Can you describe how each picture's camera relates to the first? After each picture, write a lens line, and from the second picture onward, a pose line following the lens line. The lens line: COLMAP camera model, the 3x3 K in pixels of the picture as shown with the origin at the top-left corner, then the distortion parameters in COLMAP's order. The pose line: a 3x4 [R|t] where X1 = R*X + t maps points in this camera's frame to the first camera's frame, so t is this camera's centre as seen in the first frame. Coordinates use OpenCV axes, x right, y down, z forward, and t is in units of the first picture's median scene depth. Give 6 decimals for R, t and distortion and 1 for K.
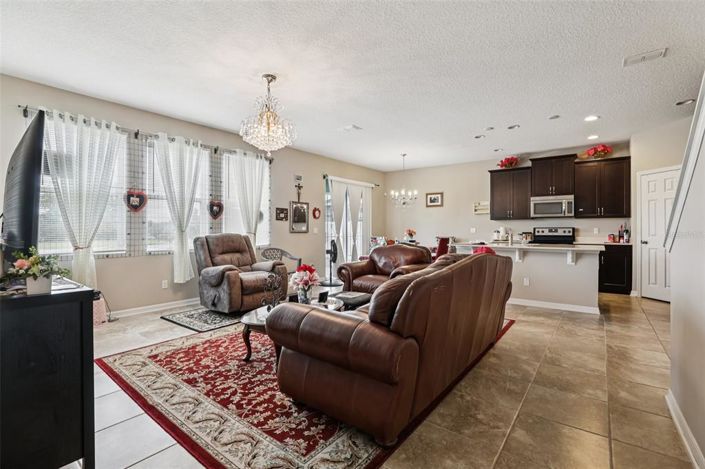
lens RADIAL K [[323.0, 0, 353.4], [0, 323.0, 229.6], [0, 0, 1]] dist [-0.042060, 0.010737]
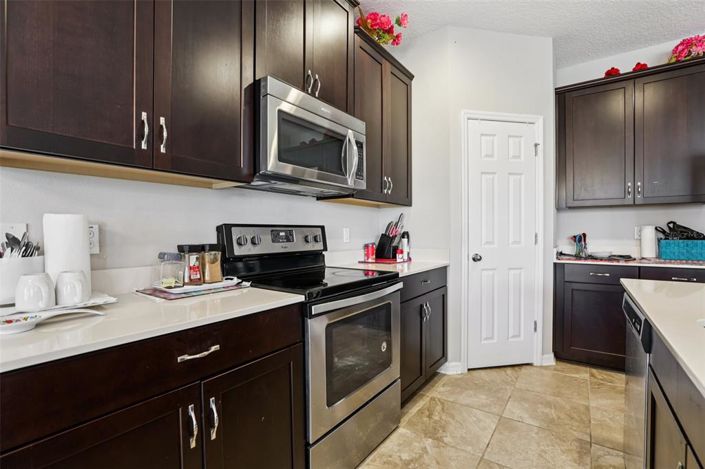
lens RADIAL K [[323.0, 0, 350.0], [0, 323.0, 237.5], [0, 0, 1]] dist [-0.042060, 0.010737]
pose [[-0.027307, -0.013333, 0.999538, 0.367695], [0.003475, 0.999904, 0.013433, 0.001125], [-0.999621, 0.003840, -0.027258, 1.012615]]
